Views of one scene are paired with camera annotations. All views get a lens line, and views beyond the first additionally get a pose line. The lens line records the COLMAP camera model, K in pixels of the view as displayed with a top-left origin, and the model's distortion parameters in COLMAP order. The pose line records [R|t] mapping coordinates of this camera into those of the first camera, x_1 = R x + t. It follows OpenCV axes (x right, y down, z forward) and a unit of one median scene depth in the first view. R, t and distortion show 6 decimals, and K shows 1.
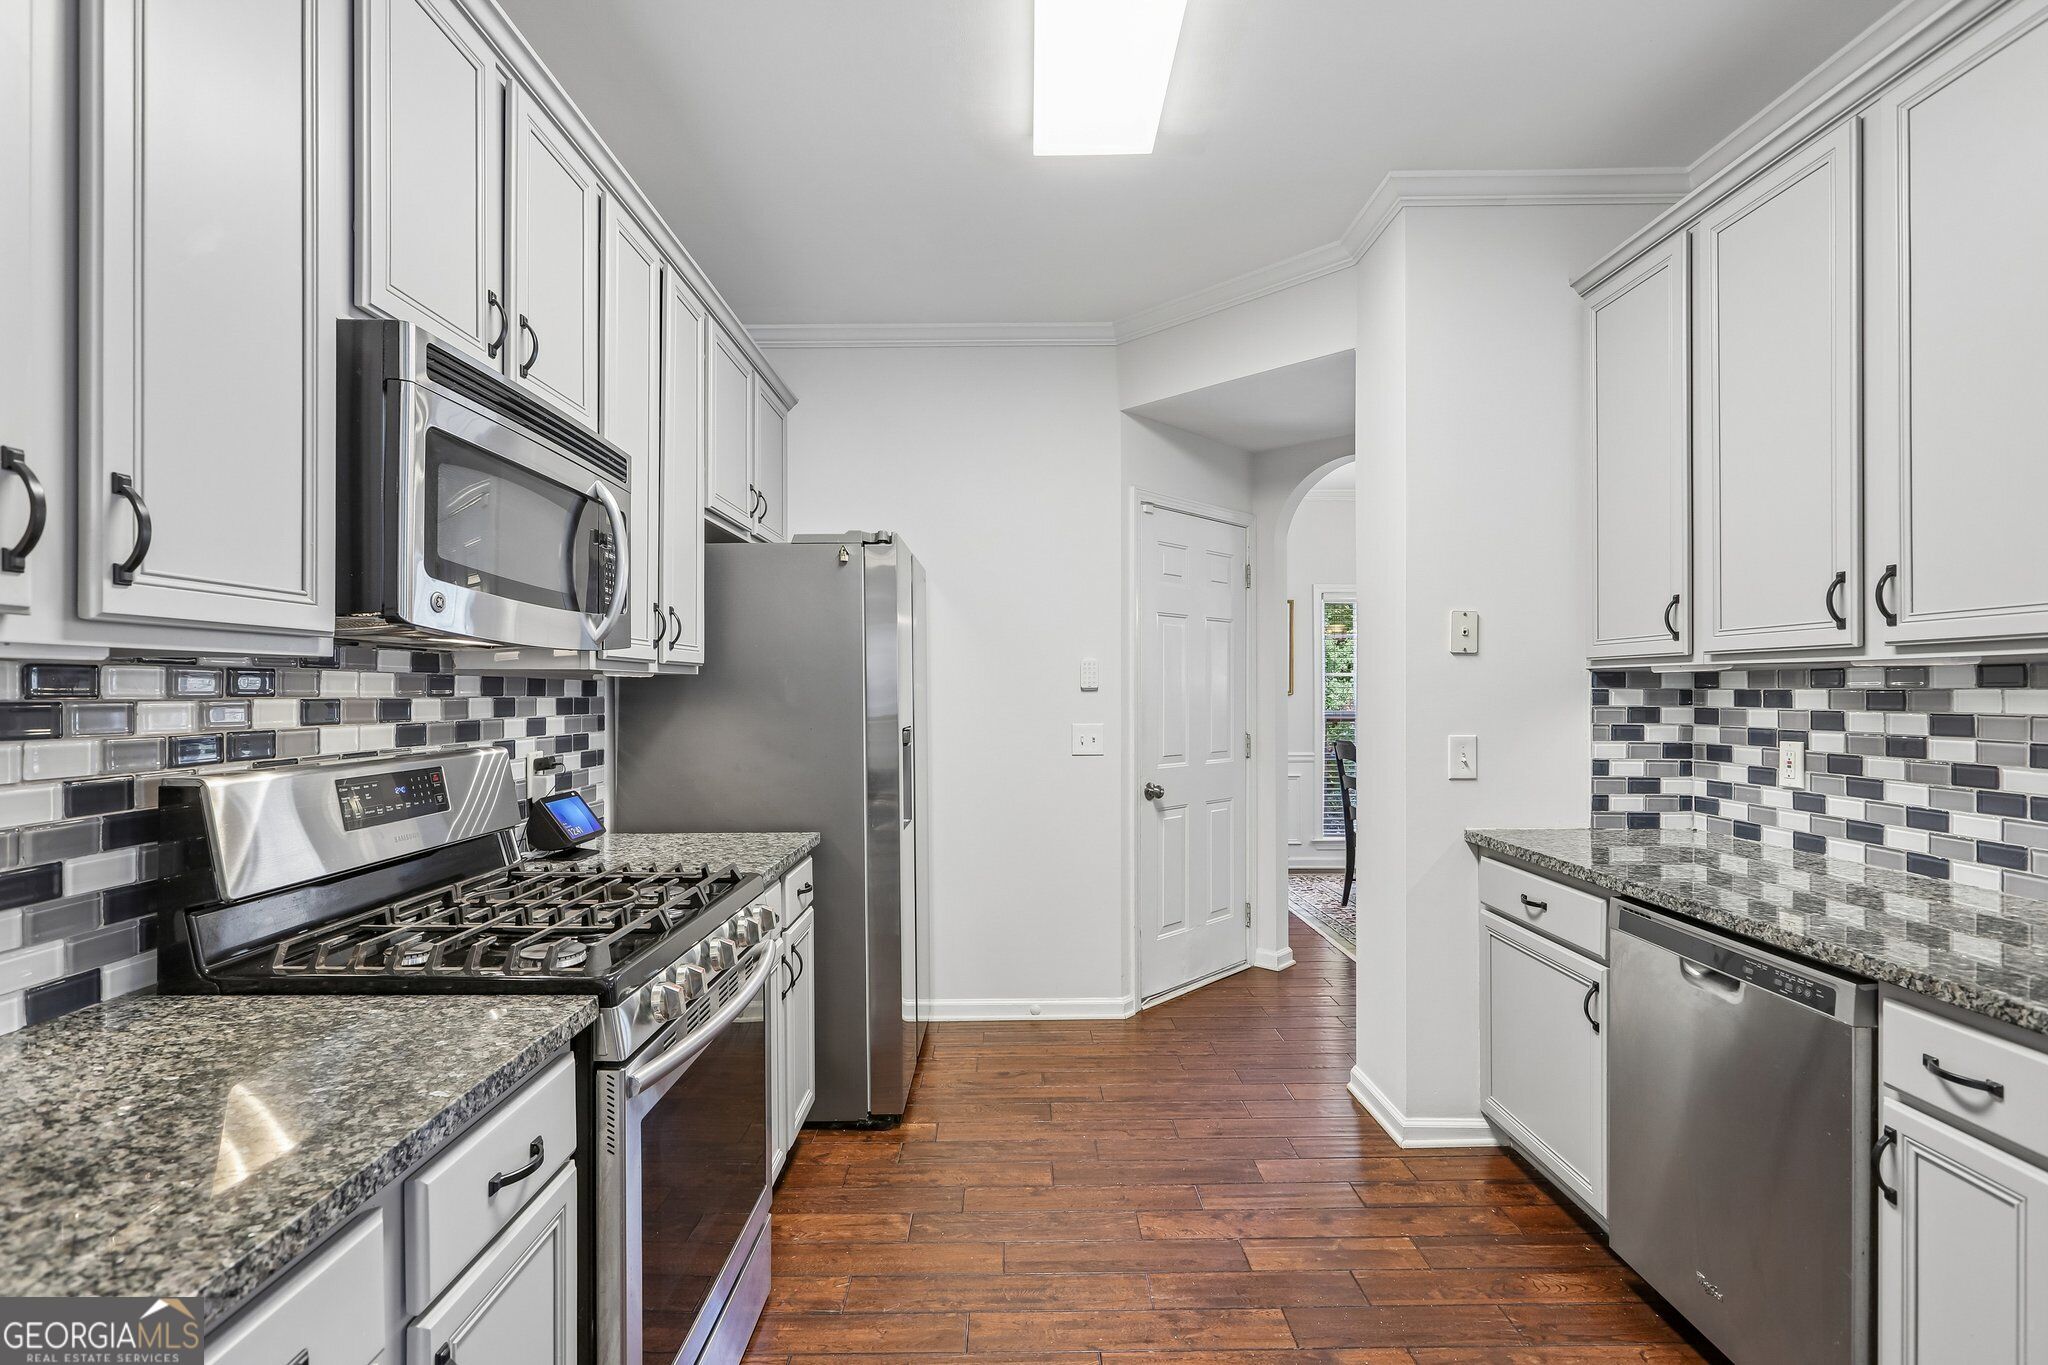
lens RADIAL K [[956.0, 0, 1024.0], [0, 956.0, 682.5], [0, 0, 1]] dist [-0.000987, -0.000022]
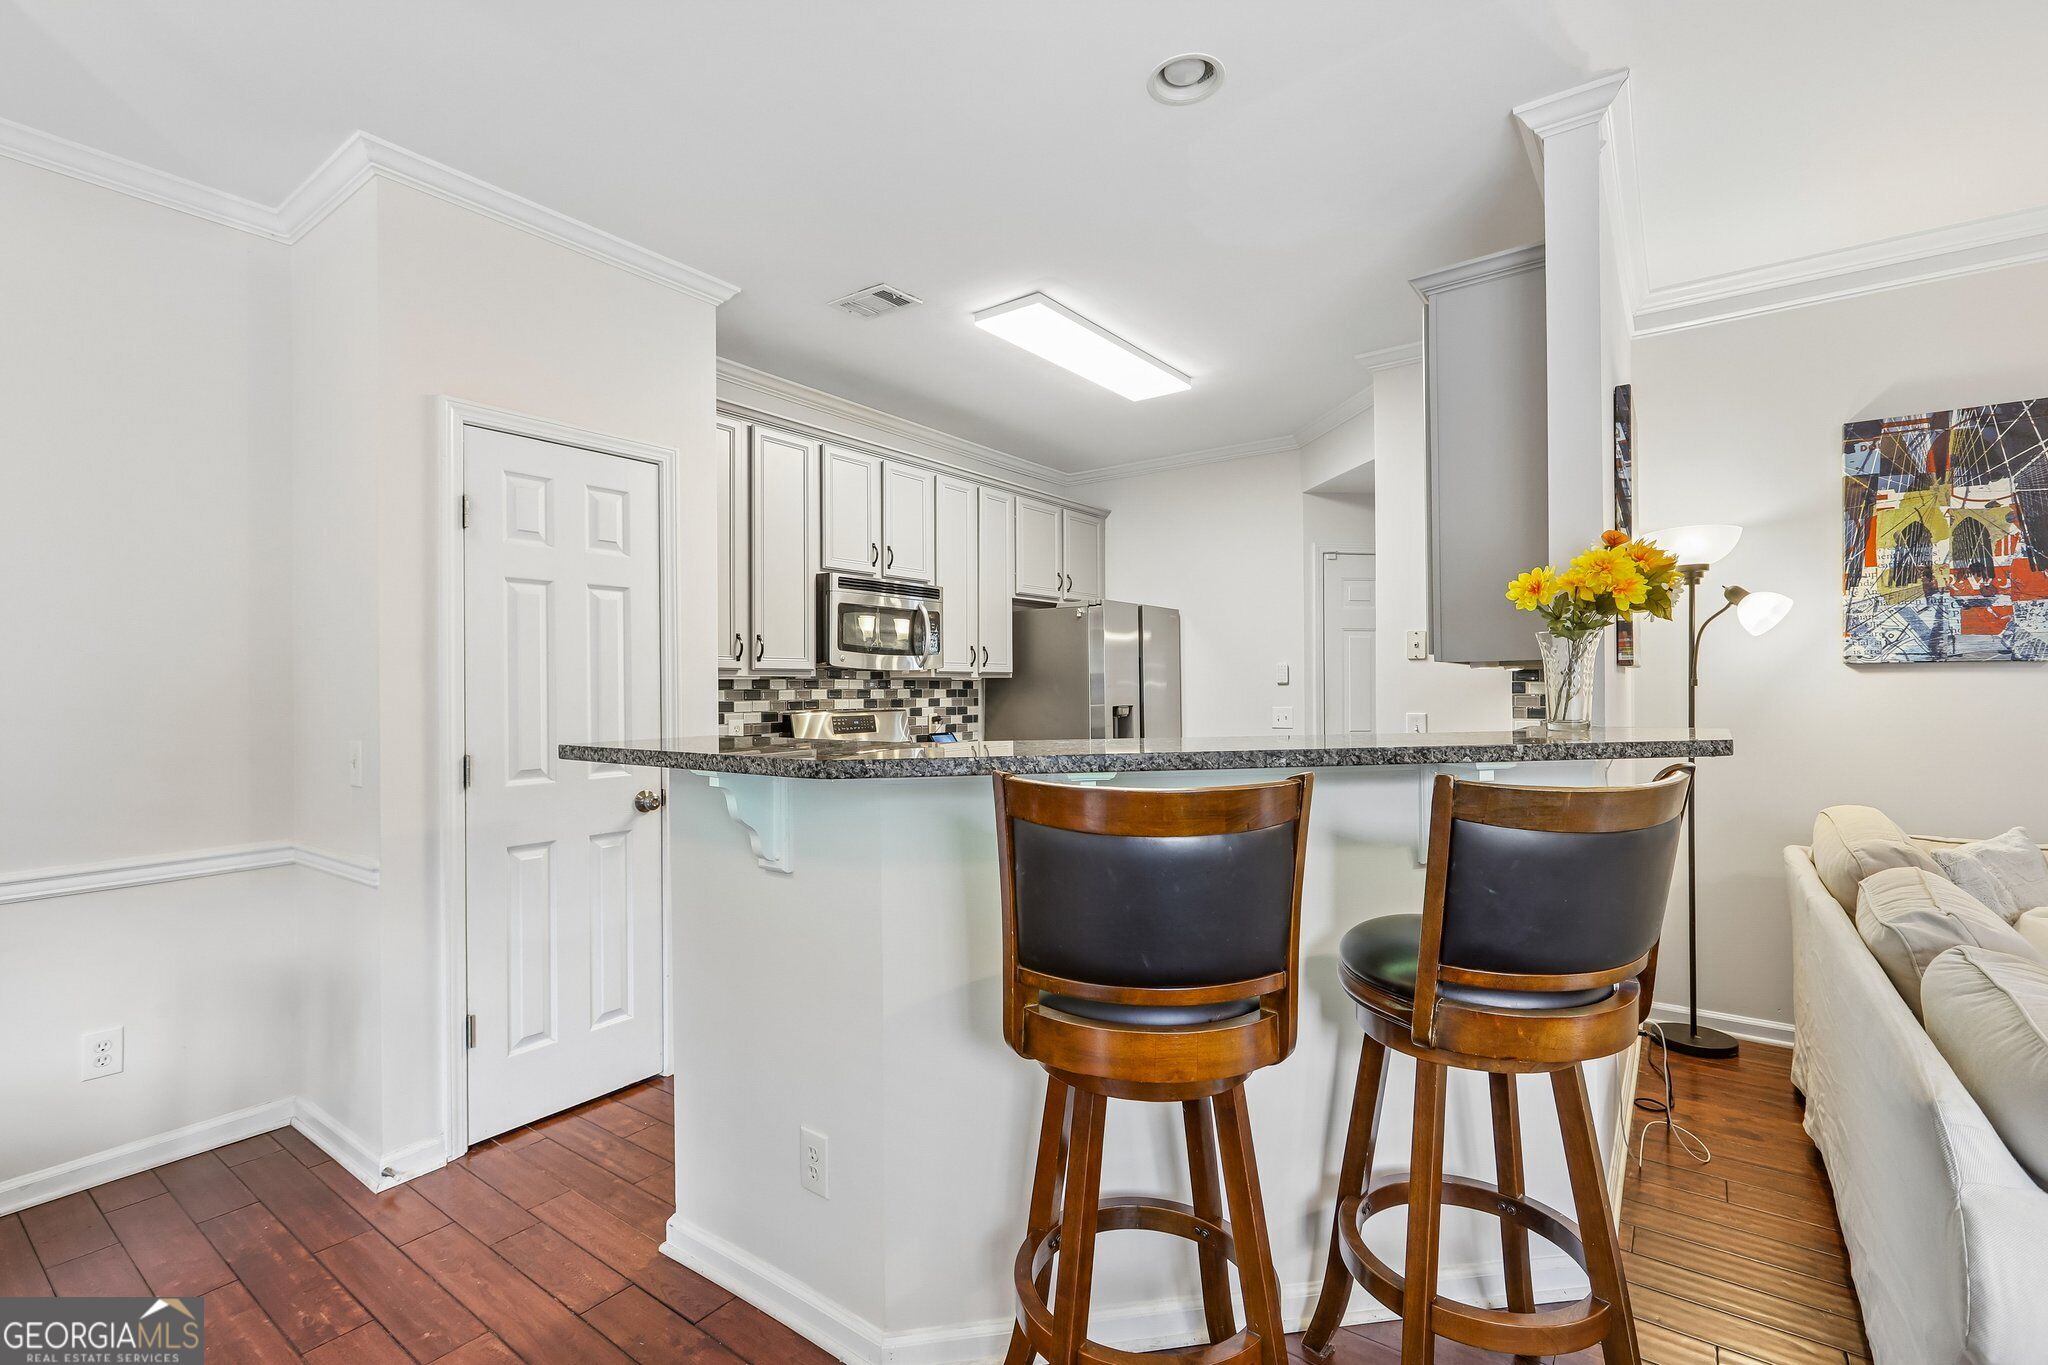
lens RADIAL K [[913.5, 0, 1019.8], [0, 913.5, 683.0], [0, 0, 1]] dist [-0.000204, 0.000422]
pose [[0.809896, -0.005727, -0.586545, 1.156457], [0.009453, 0.999950, 0.003288, -0.005083], [0.586497, -0.008208, 0.809910, -0.780301]]
